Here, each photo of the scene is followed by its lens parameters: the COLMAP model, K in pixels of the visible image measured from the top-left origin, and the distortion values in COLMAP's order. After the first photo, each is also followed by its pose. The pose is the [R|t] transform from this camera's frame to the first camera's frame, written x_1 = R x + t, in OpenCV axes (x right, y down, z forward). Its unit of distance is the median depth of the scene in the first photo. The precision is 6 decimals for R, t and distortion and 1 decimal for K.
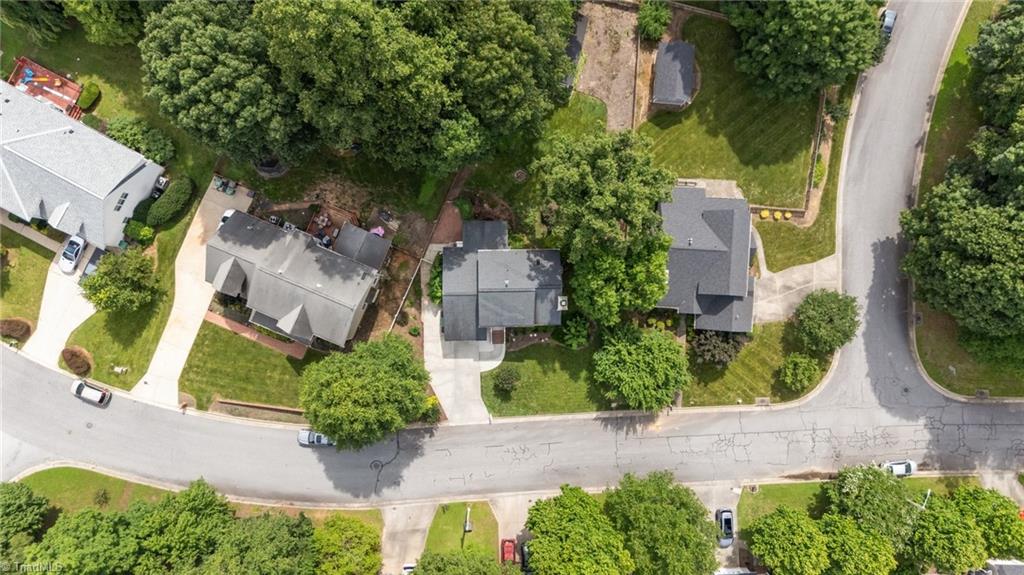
lens RADIAL K [[715.0, 0, 513.5], [0, 715.0, 289.6], [0, 0, 1]] dist [-0.014493, 0.007876]
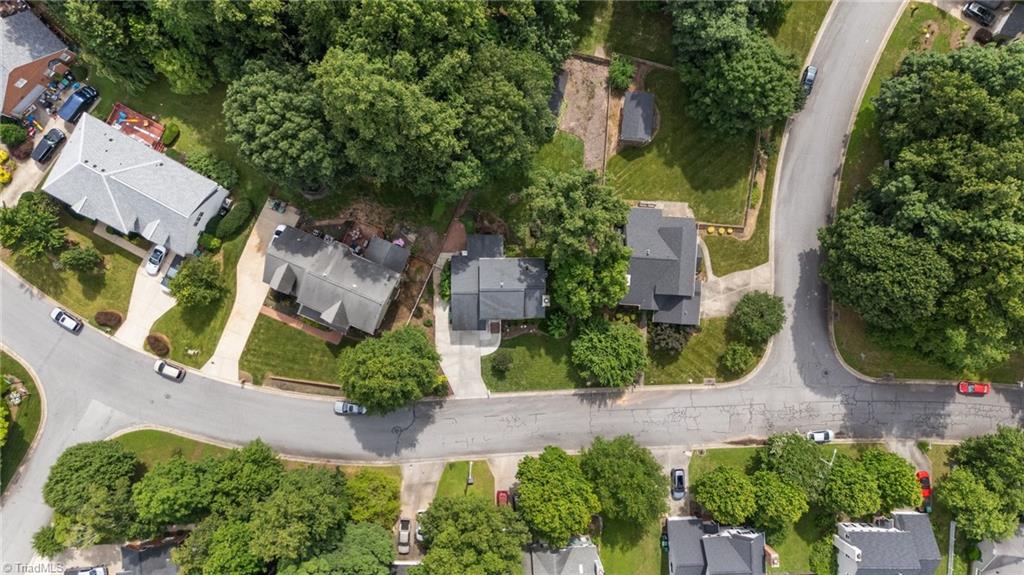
lens RADIAL K [[715.0, 0, 516.7], [0, 715.0, 289.0], [0, 0, 1]] dist [-0.014493, 0.007876]
pose [[0.999979, 0.005059, 0.003992, 0.011185], [-0.005062, 0.999987, 0.000779, -0.002282], [-0.003988, -0.000799, 0.999992, -0.250696]]
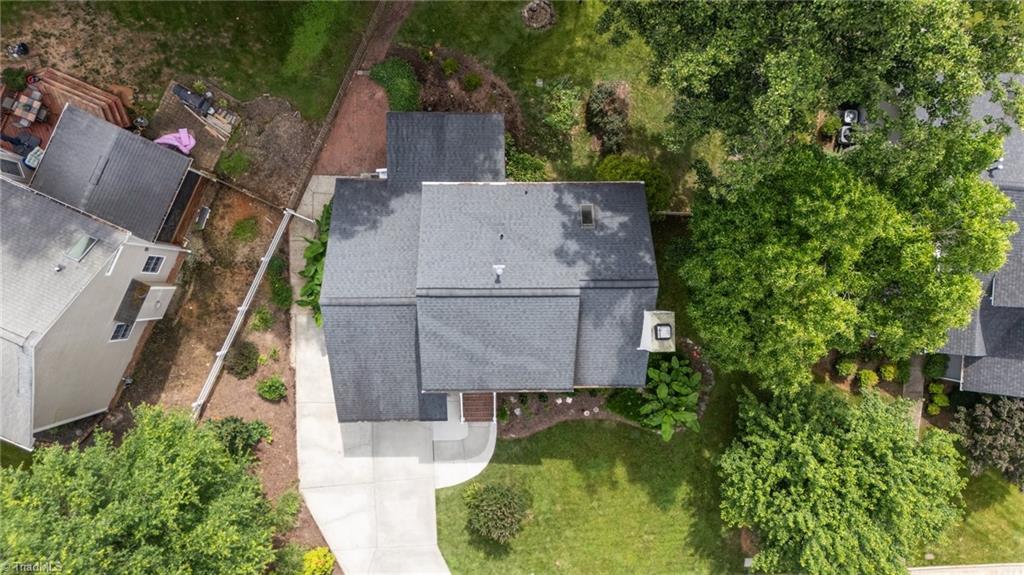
lens RADIAL K [[715.0, 0, 509.9], [0, 715.0, 286.2], [0, 0, 1]] dist [-0.014493, 0.007876]
pose [[0.999851, 0.009966, -0.014075, 0.001263], [-0.010000, 0.999947, -0.002338, -0.001289], [0.014051, 0.002479, 0.999898, 0.609585]]
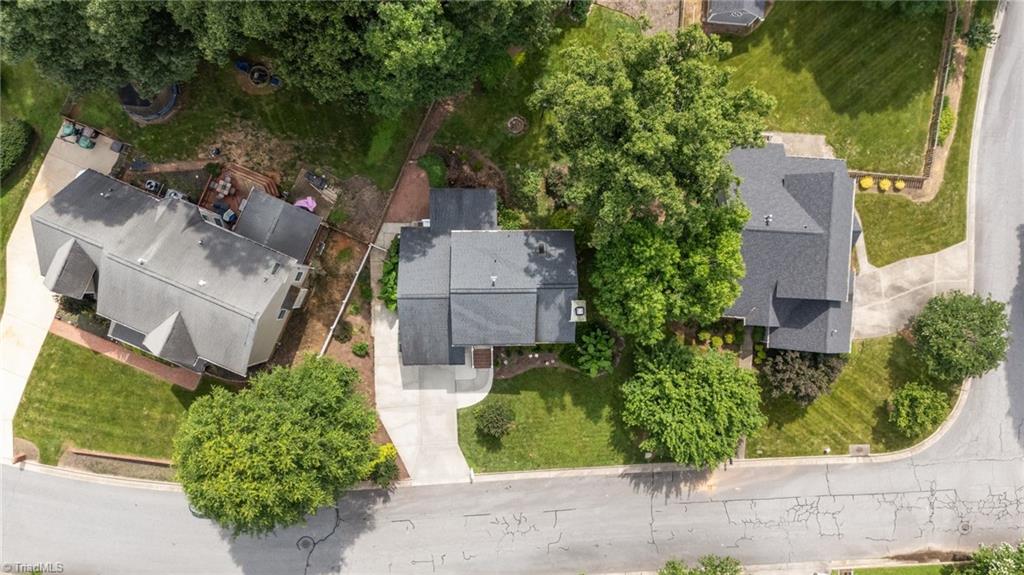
lens RADIAL K [[715.0, 0, 512.8], [0, 715.0, 287.4], [0, 0, 1]] dist [-0.014493, 0.007876]
pose [[0.999981, 0.004324, -0.004342, 0.010556], [-0.004328, 0.999990, -0.000949, -0.001785], [0.004338, 0.000968, 0.999990, 0.320173]]
